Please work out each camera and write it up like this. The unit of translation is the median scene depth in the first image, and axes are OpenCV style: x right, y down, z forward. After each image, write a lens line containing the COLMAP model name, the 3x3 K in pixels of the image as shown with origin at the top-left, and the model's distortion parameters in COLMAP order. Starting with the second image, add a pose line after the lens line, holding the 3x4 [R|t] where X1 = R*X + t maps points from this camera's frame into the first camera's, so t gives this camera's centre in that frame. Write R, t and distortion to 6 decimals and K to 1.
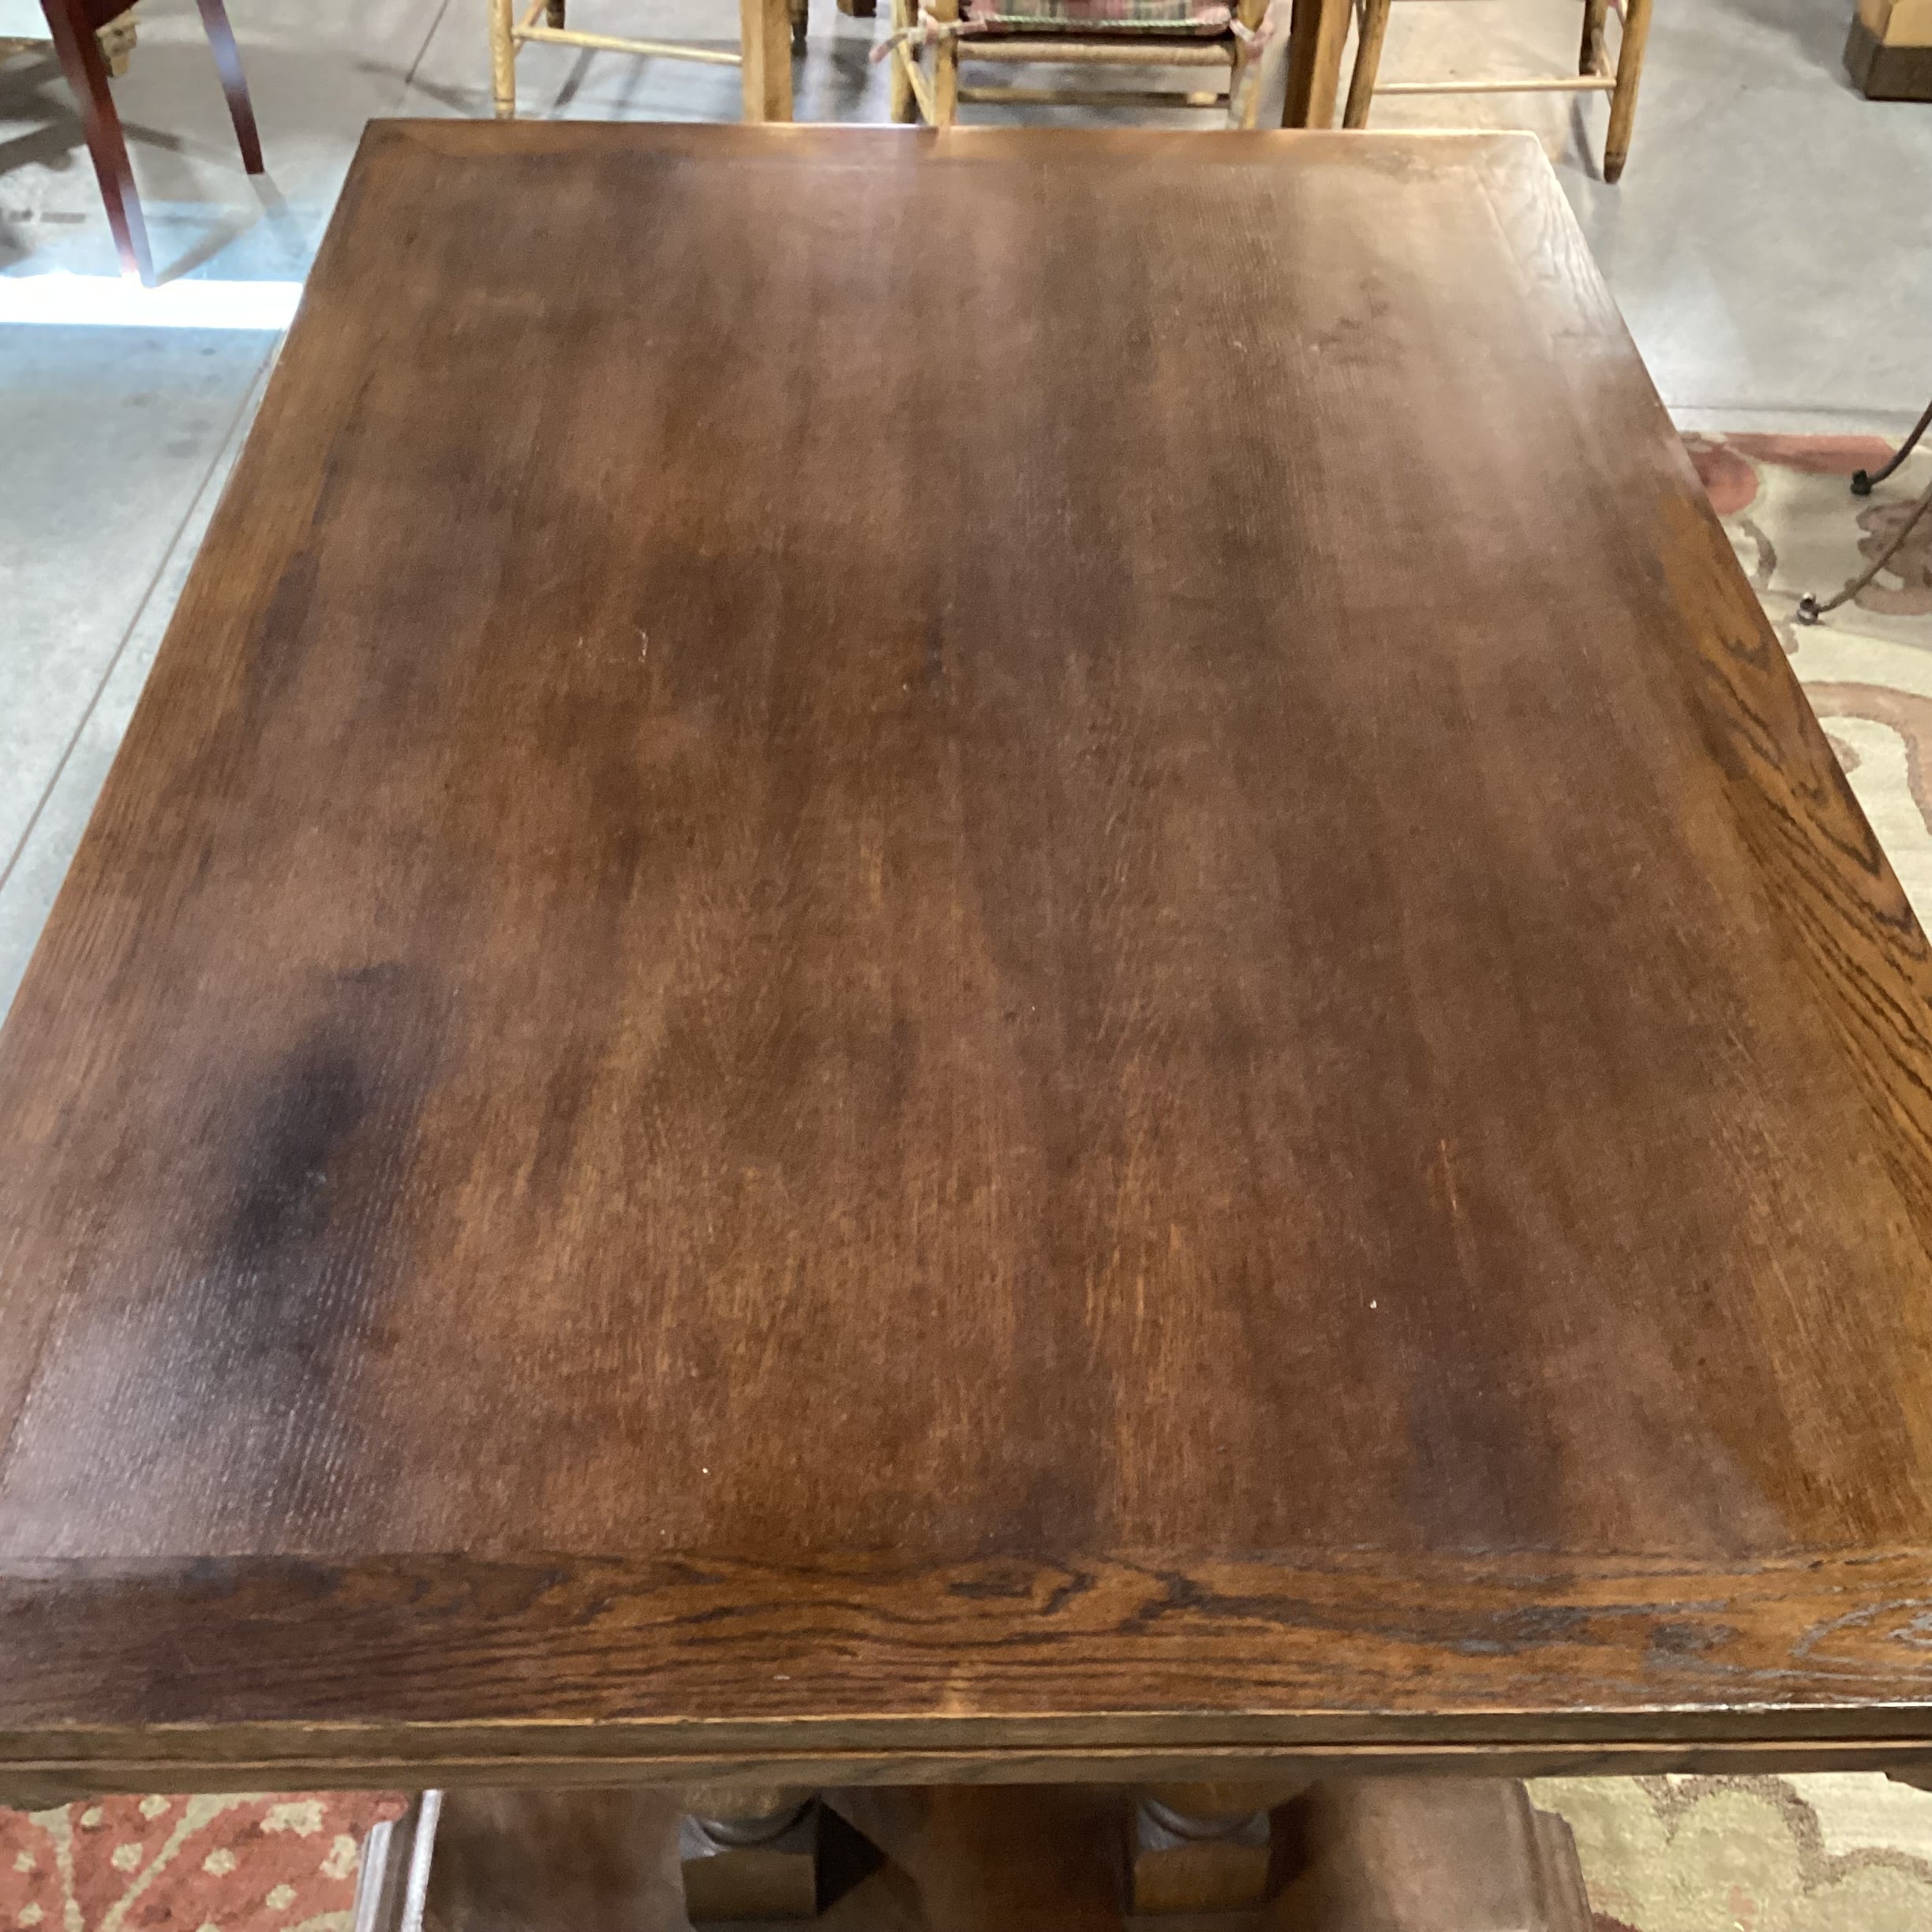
lens RADIAL K [[2337.9, 0, 961.2], [0, 2337.9, 959.2], [0, 0, 1]] dist [0.103032, -0.225744]
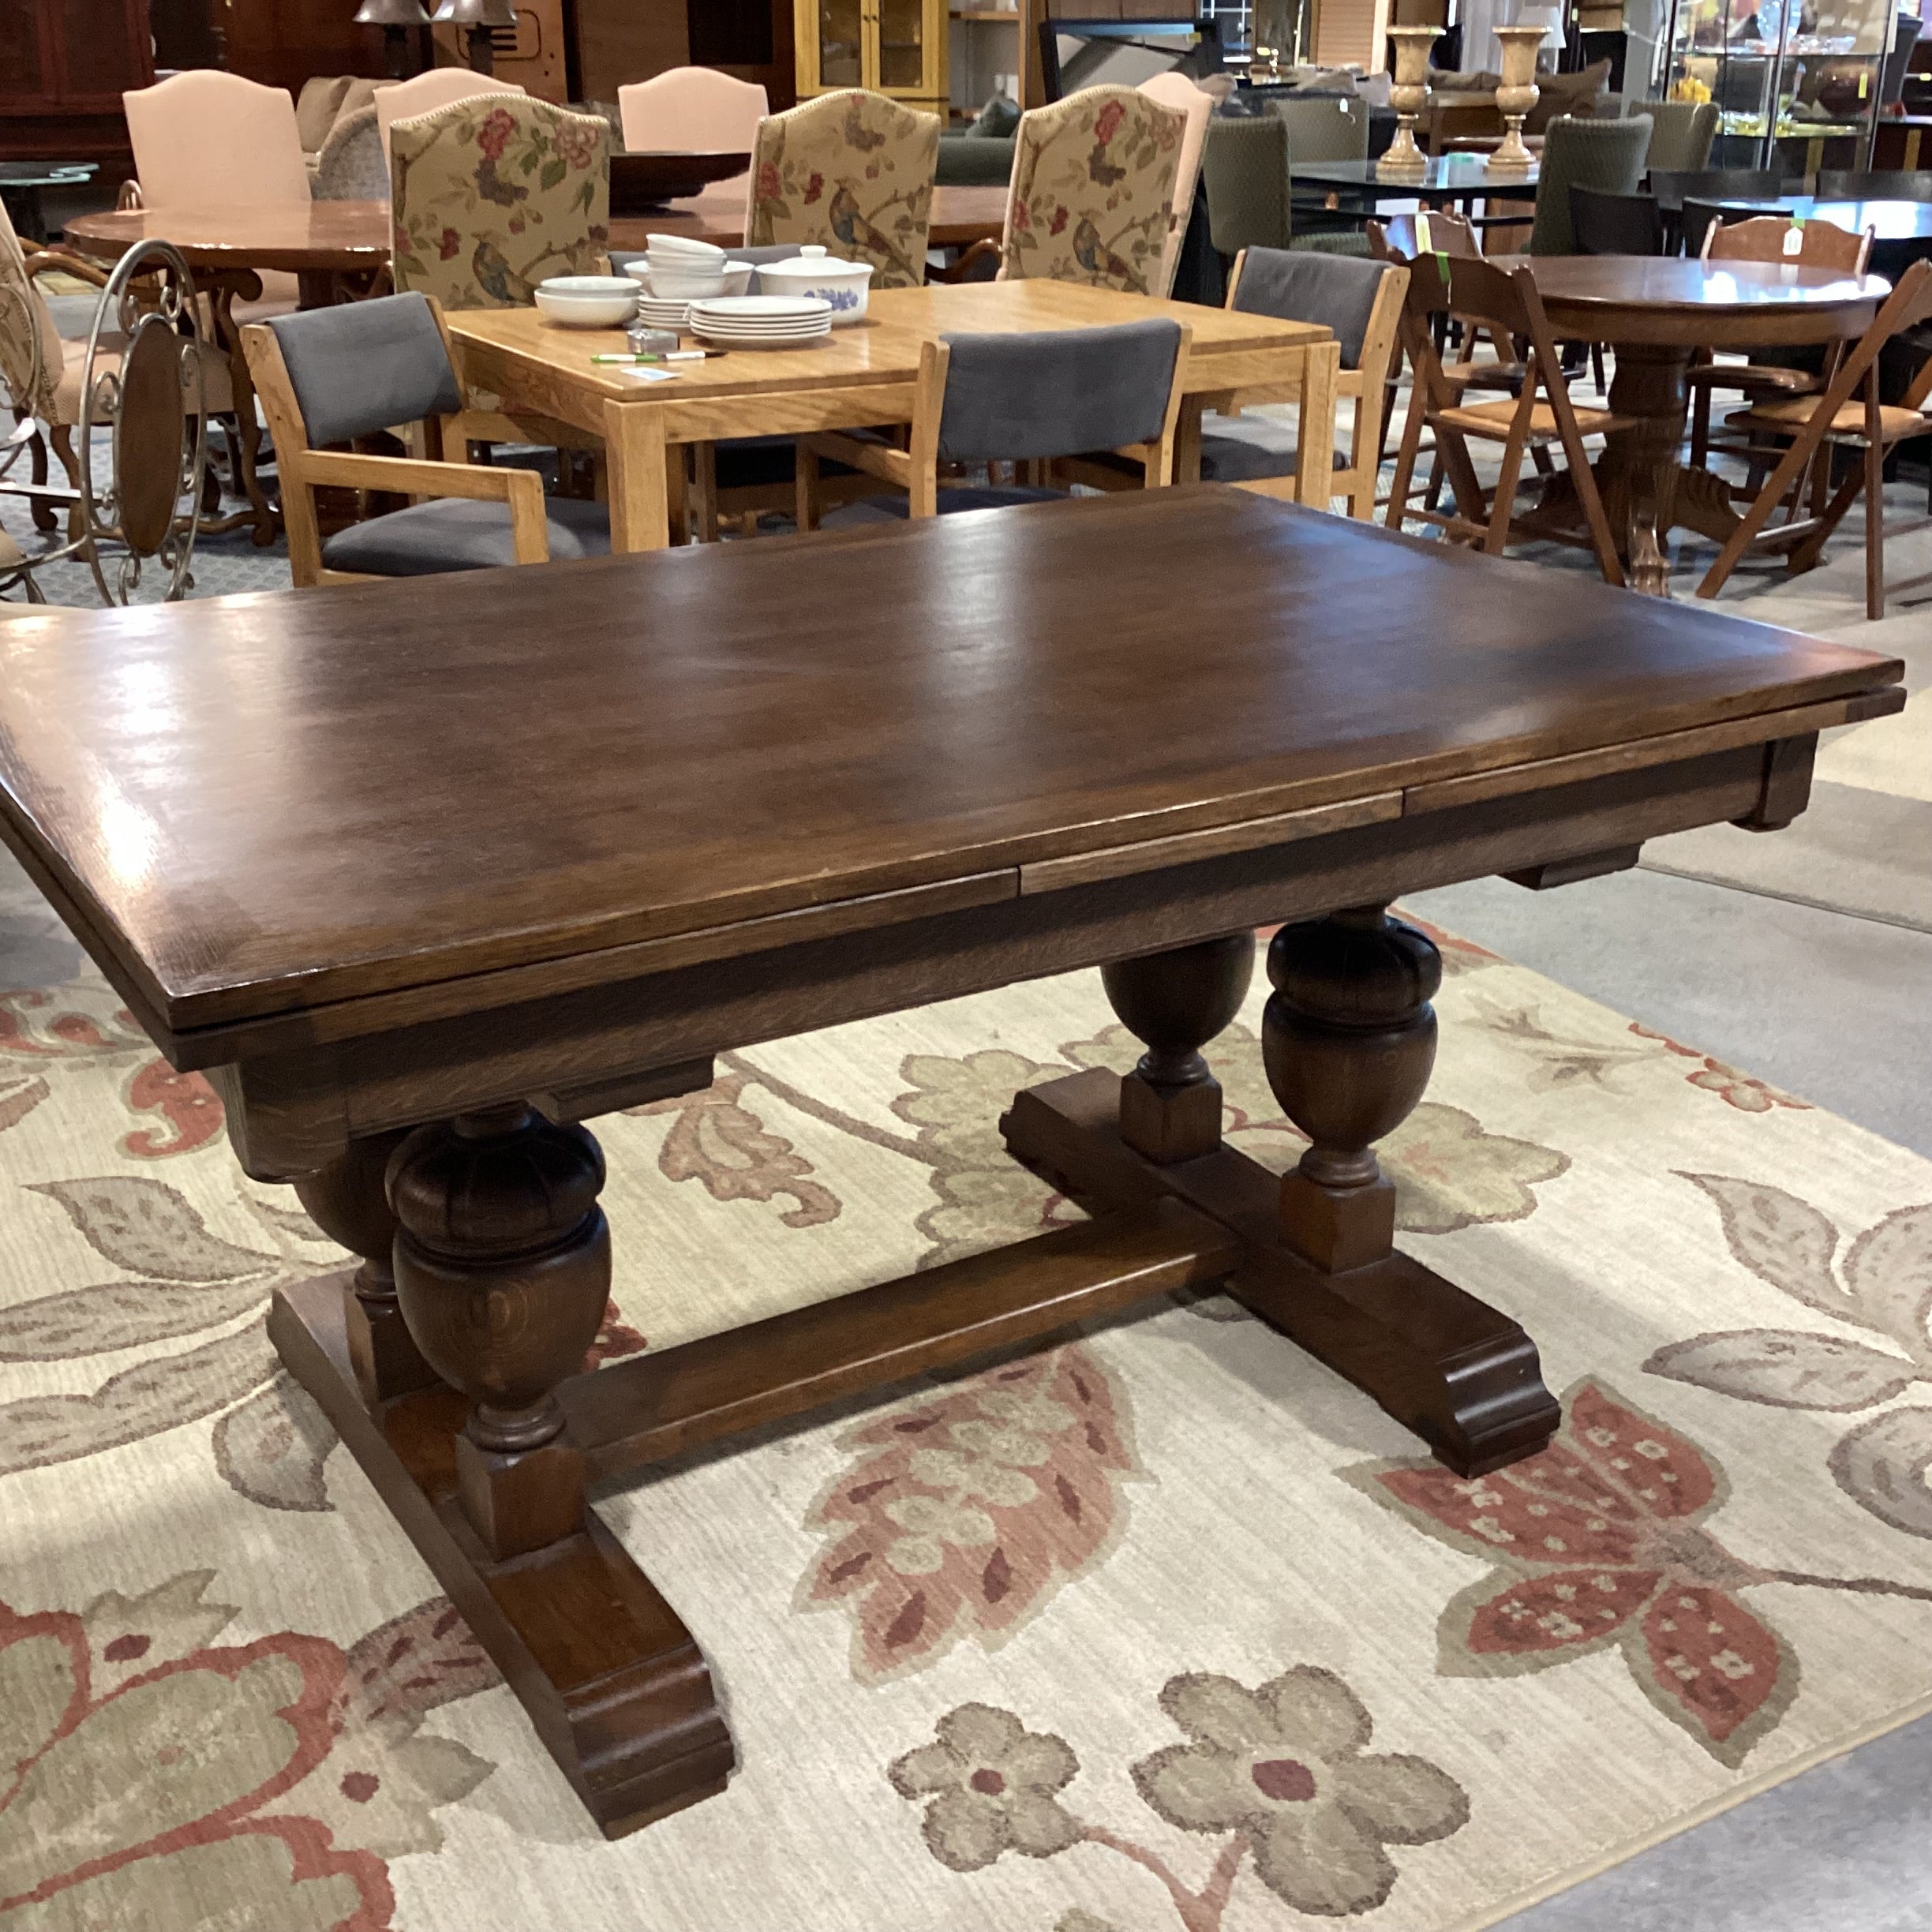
lens RADIAL K [[2326.2, 0, 964.4], [0, 2326.2, 944.6], [0, 0, 1]] dist [0.129826, -0.299071]
pose [[-0.506478, -0.335200, 0.794431, -0.581541], [0.560095, 0.572602, 0.598682, -0.415201], [-0.655571, 0.748176, -0.102266, 0.600478]]
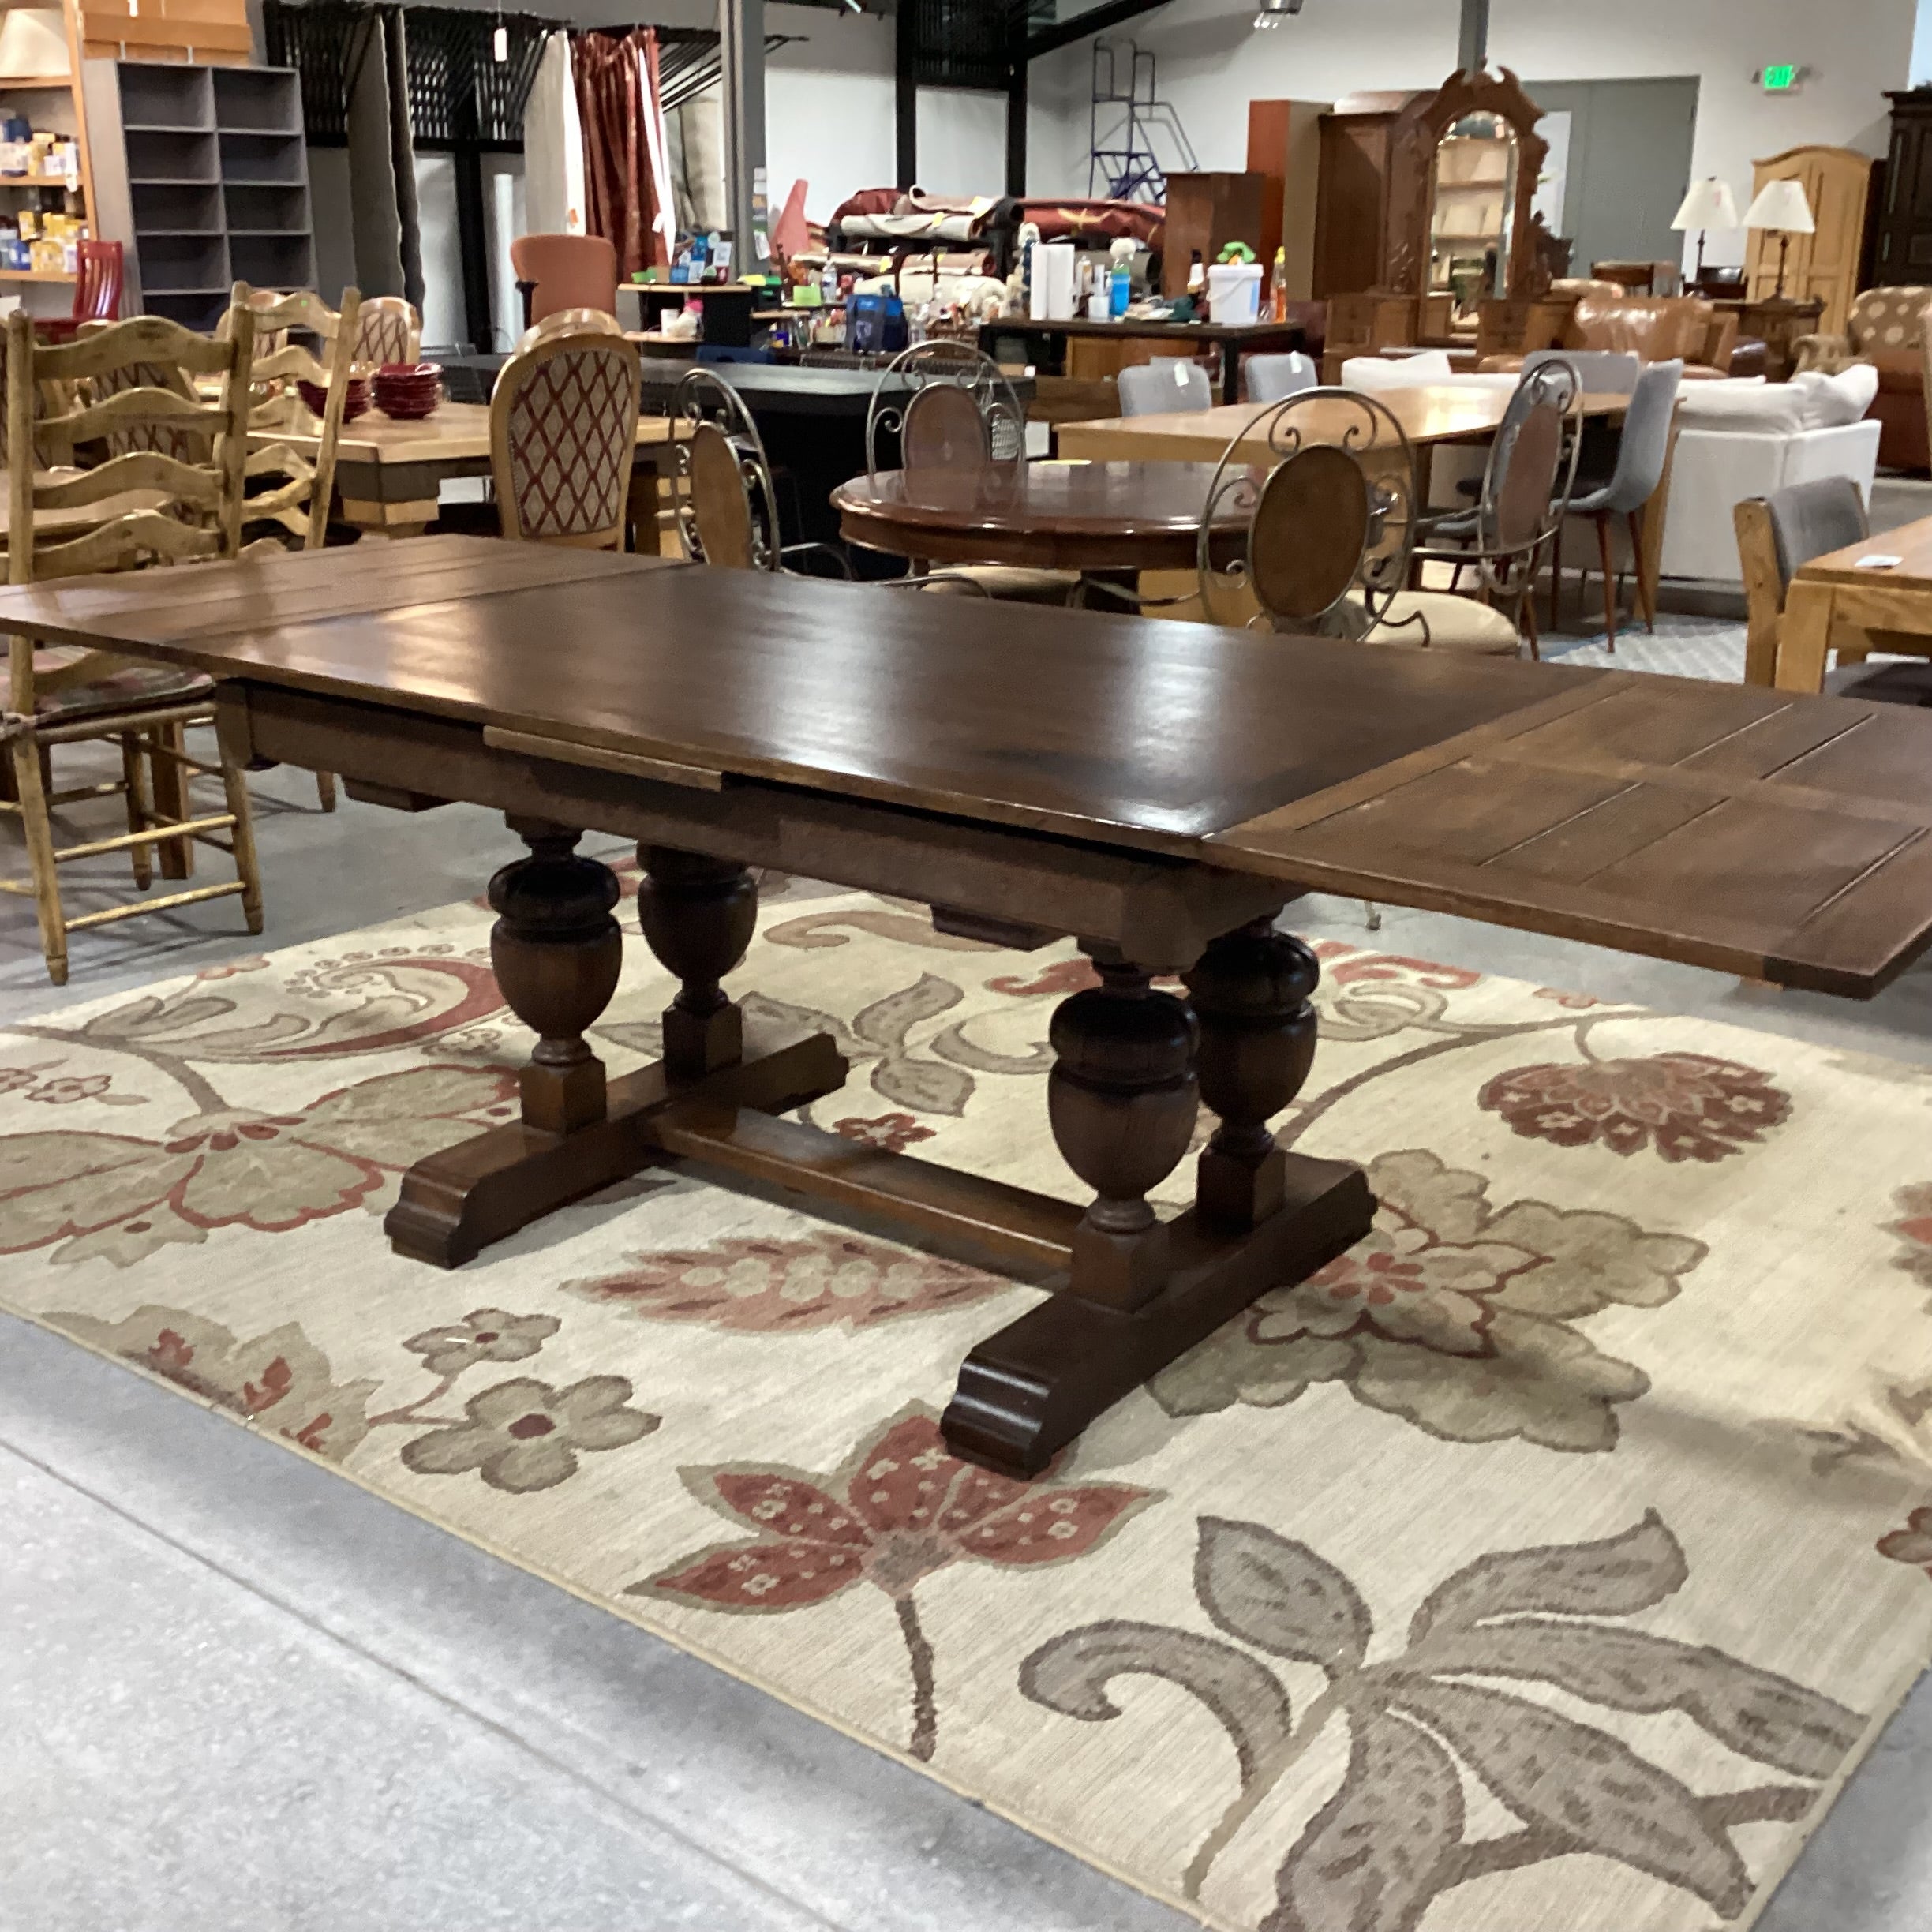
lens RADIAL K [[2270.6, 0, 966.0], [0, 2270.6, 966.0], [0, 0, 1]] dist [0.142744, -0.289943]
pose [[0.601431, -0.258650, 0.755897, -0.707092], [0.530202, 0.836980, -0.135462, 0.177762], [-0.597634, 0.482249, 0.640523, -0.070081]]
